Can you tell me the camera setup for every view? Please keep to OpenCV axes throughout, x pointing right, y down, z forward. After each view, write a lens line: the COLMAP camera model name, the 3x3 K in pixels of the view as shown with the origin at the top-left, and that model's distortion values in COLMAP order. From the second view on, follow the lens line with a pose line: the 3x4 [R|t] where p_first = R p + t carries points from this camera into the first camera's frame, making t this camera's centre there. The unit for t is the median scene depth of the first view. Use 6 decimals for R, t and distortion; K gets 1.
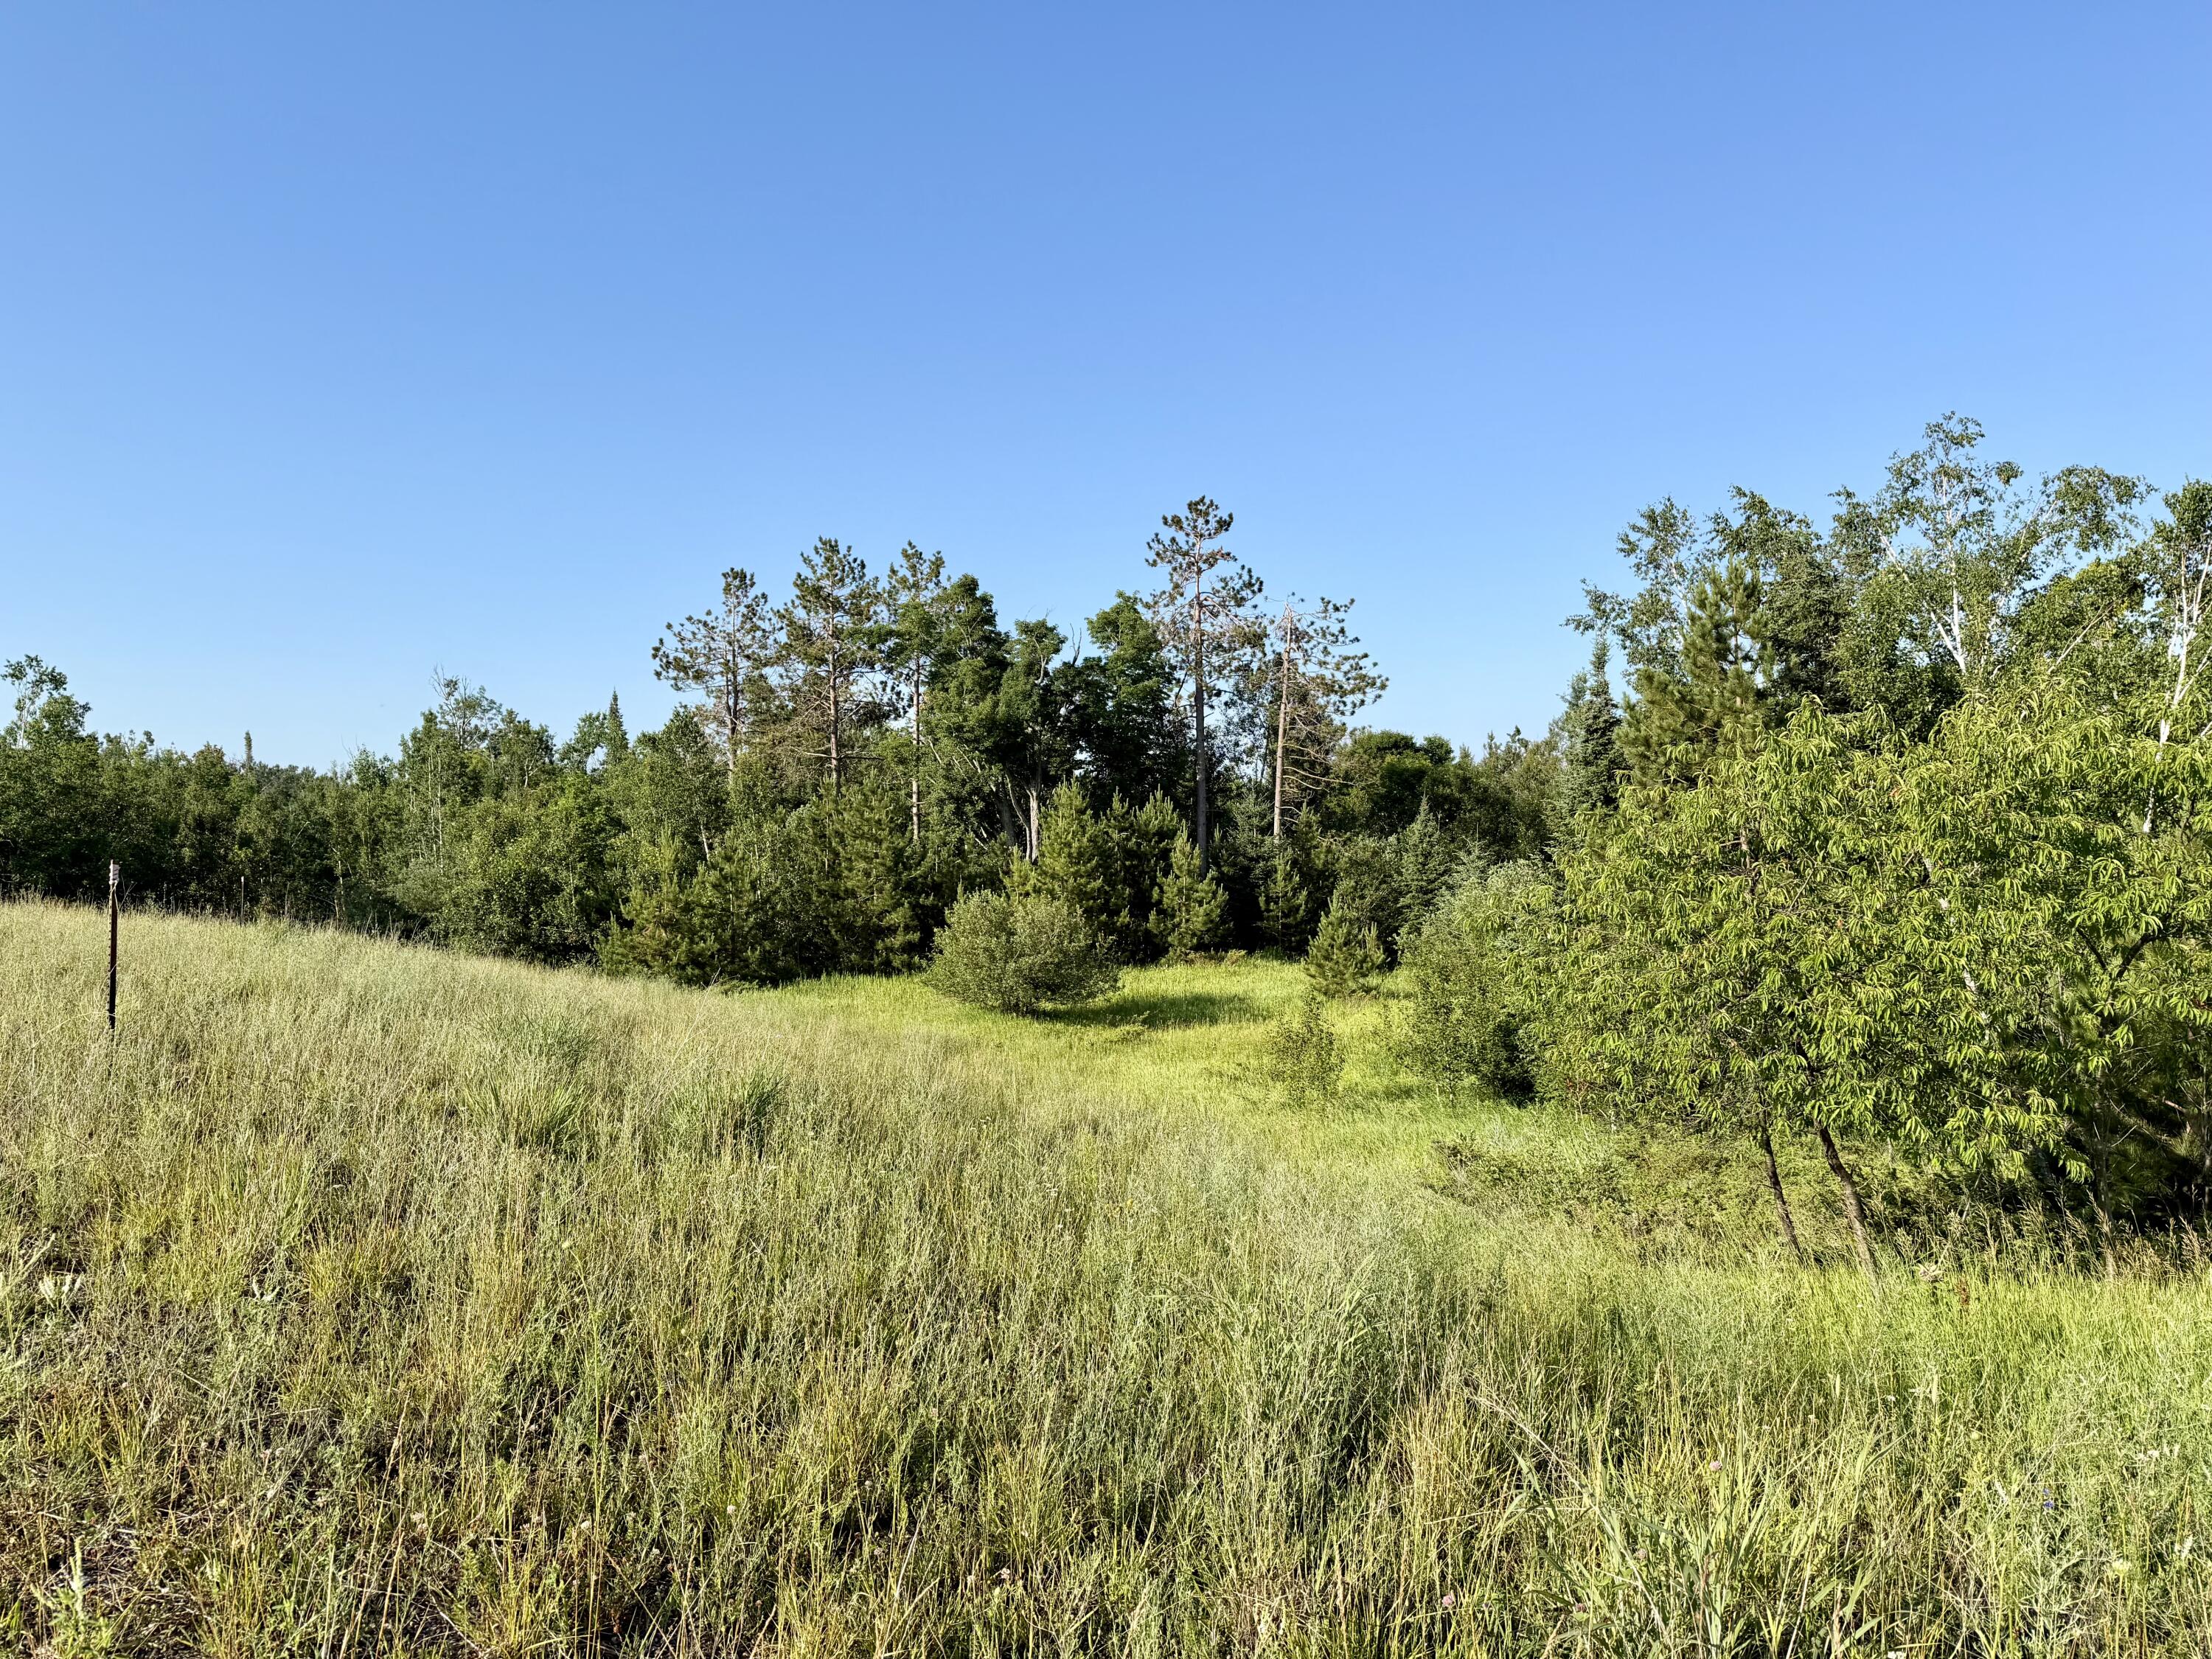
lens RADIAL K [[1541.3, 0, 1128.9], [0, 1541.3, 839.2], [0, 0, 1]] dist [0.042102, -0.054468]
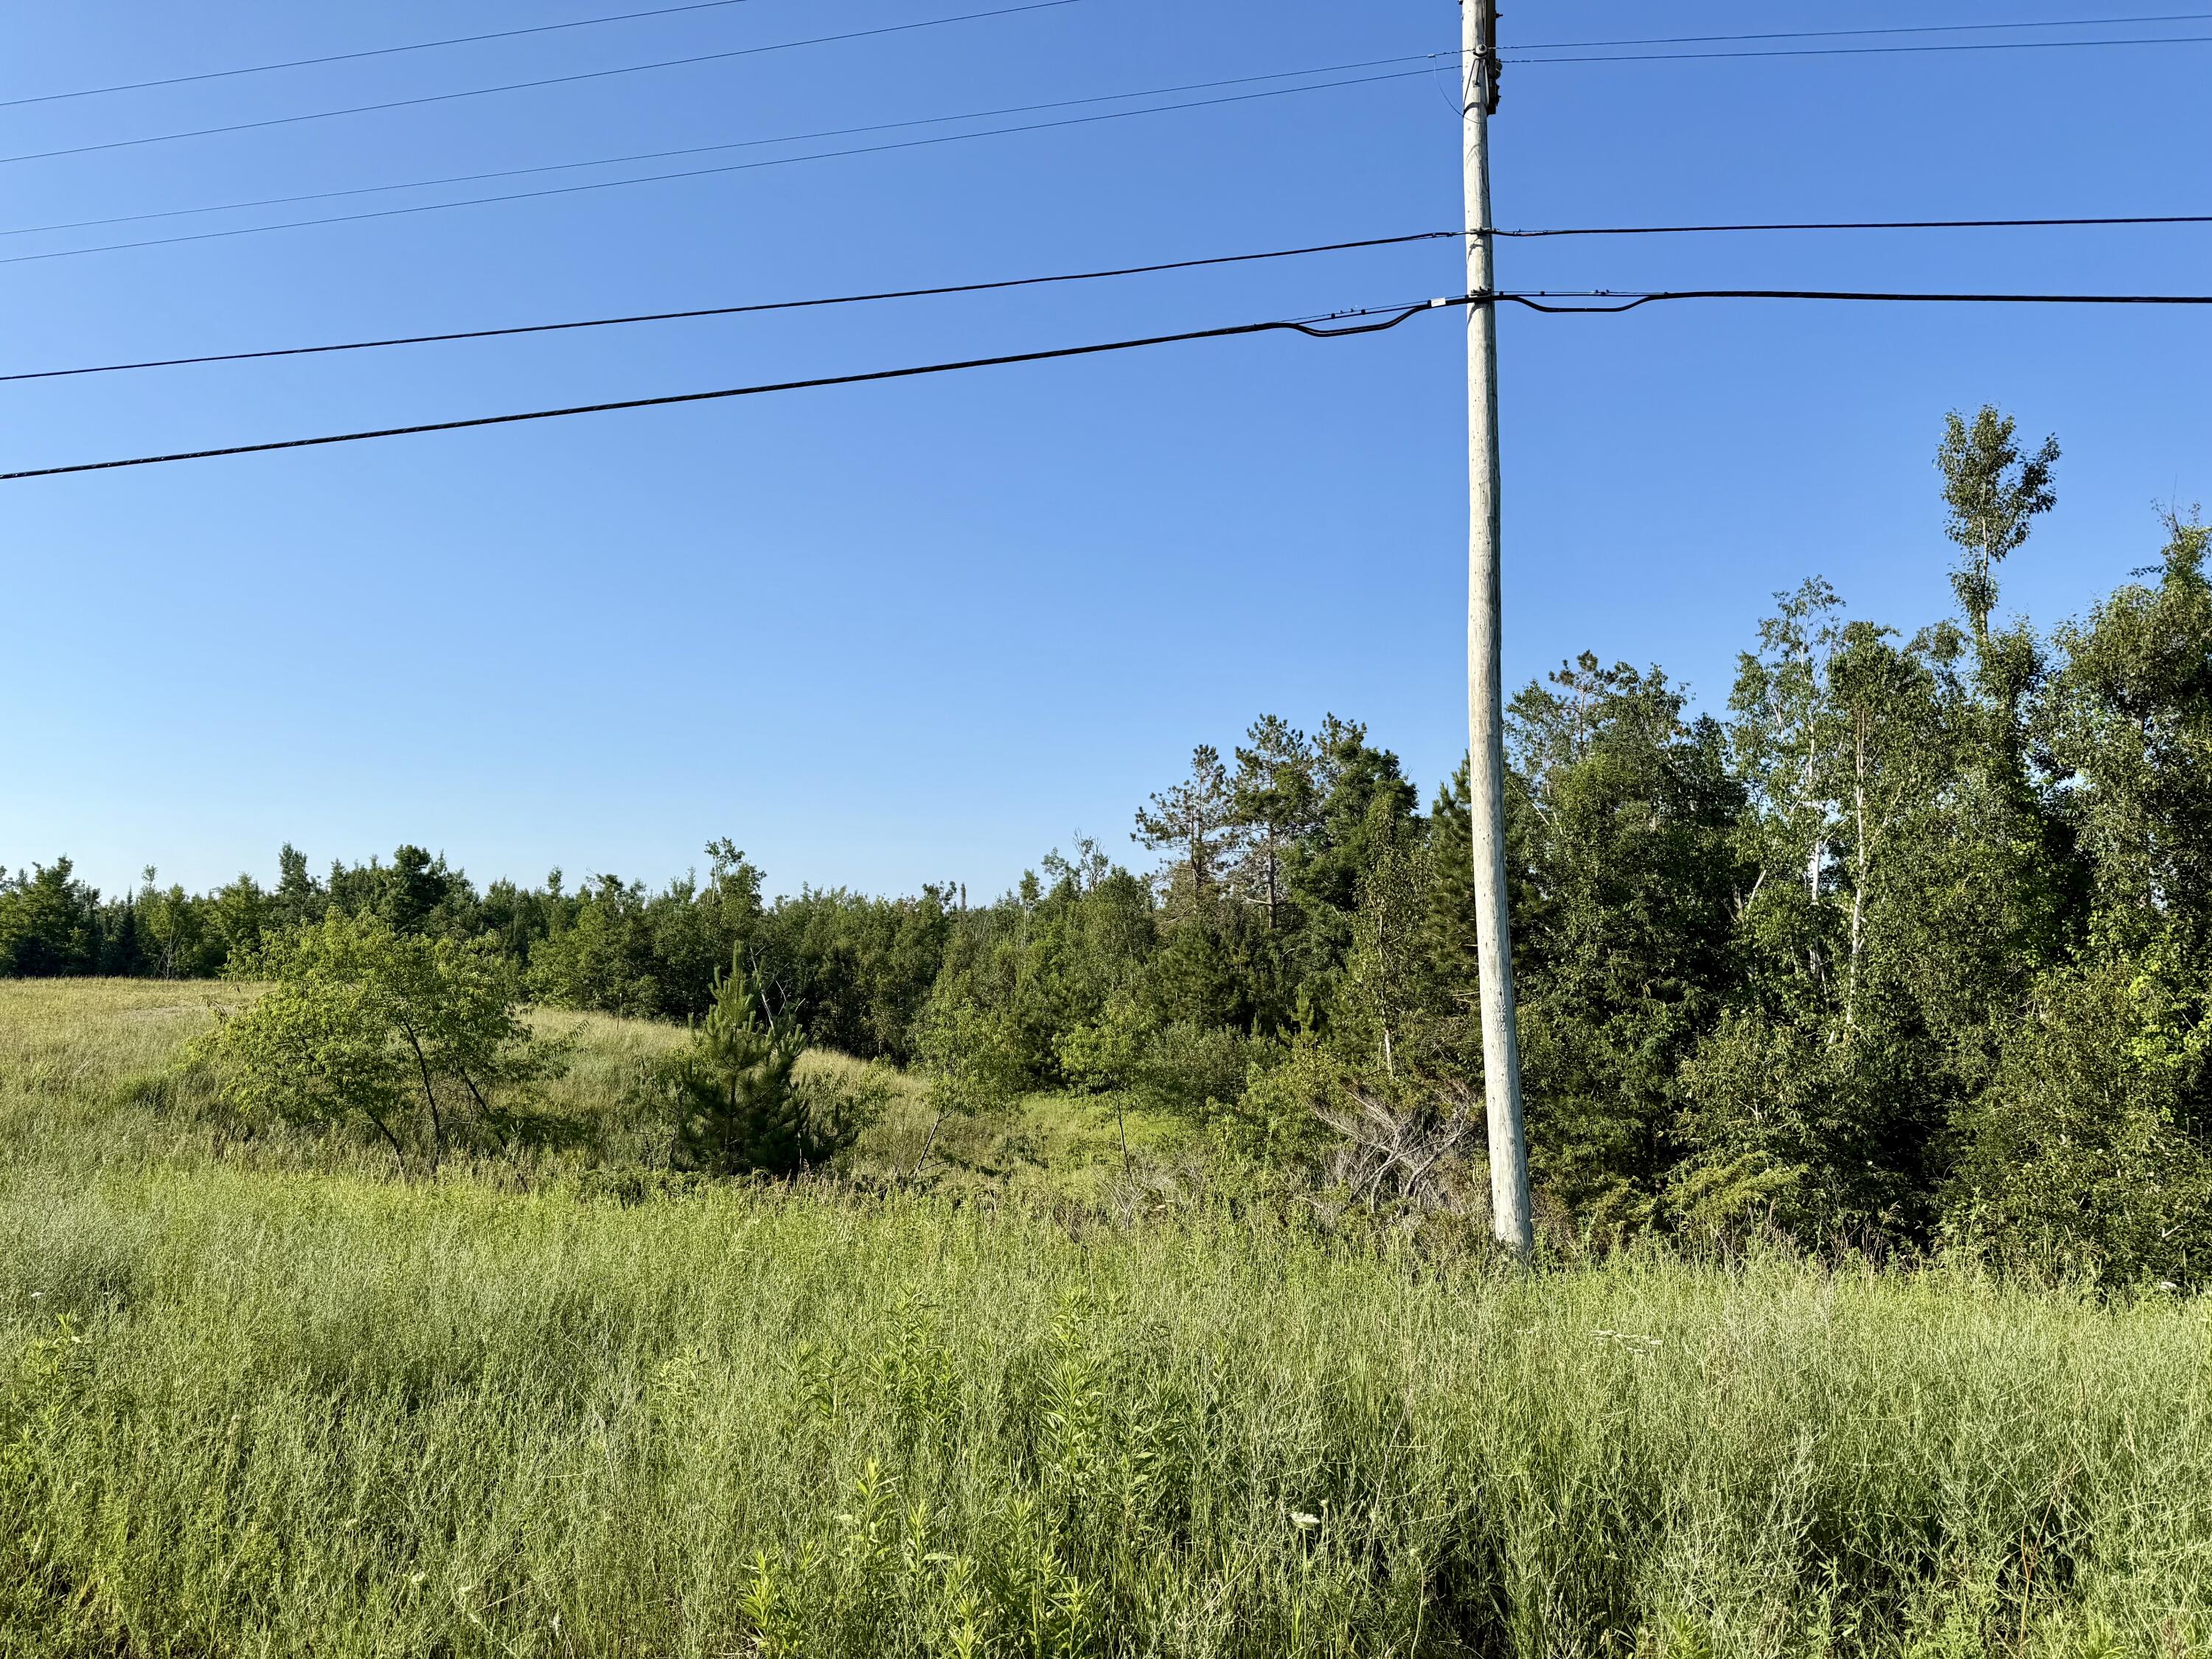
lens RADIAL K [[1541.3, 0, 1105.4], [0, 1541.3, 828.2], [0, 0, 1]] dist [0.042102, -0.054468]
pose [[0.861453, -0.030372, -0.506928, 0.295019], [-0.018006, 0.995756, -0.090257, -0.005128], [0.507518, 0.086880, 0.857250, -0.038119]]
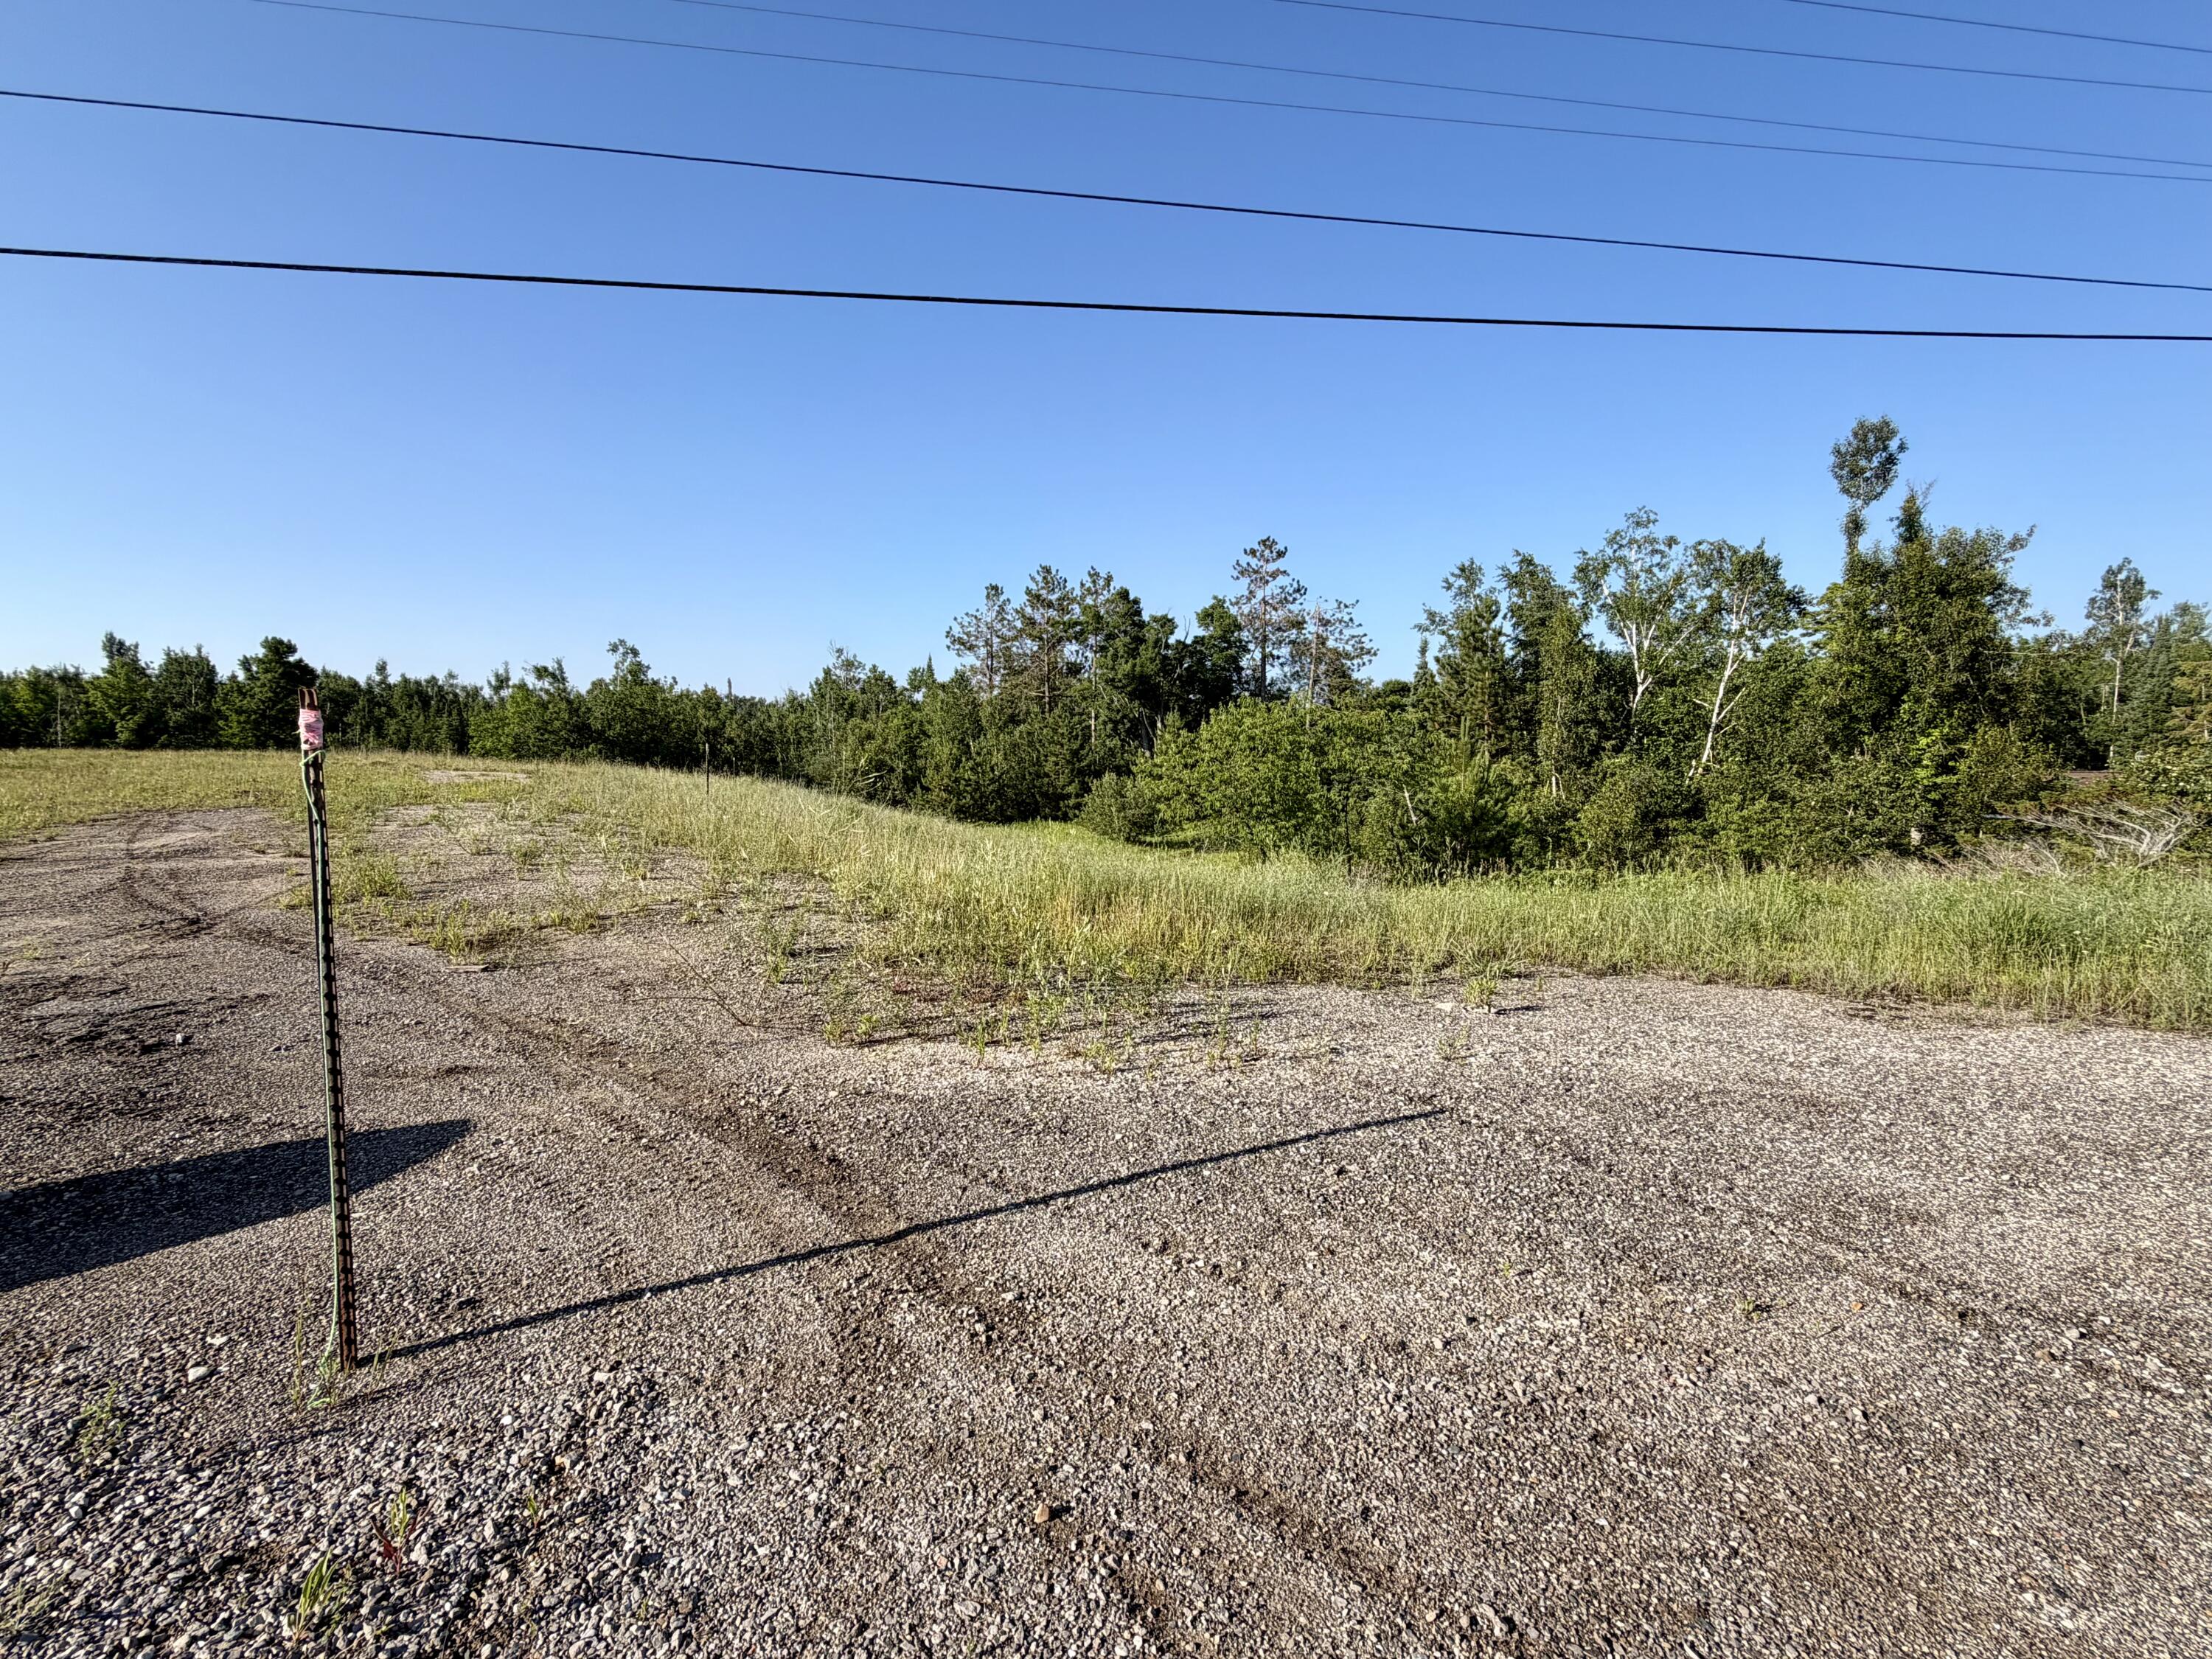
lens RADIAL K [[1007.6, 0, 1110.6], [0, 1007.6, 847.9], [0, 0, 1]] dist [-0.007075, 0.001117]
pose [[0.988023, 0.028008, -0.151745, 0.054223], [-0.012591, 0.994743, 0.101625, 0.000065], [0.153794, -0.098498, 0.983181, -0.105853]]
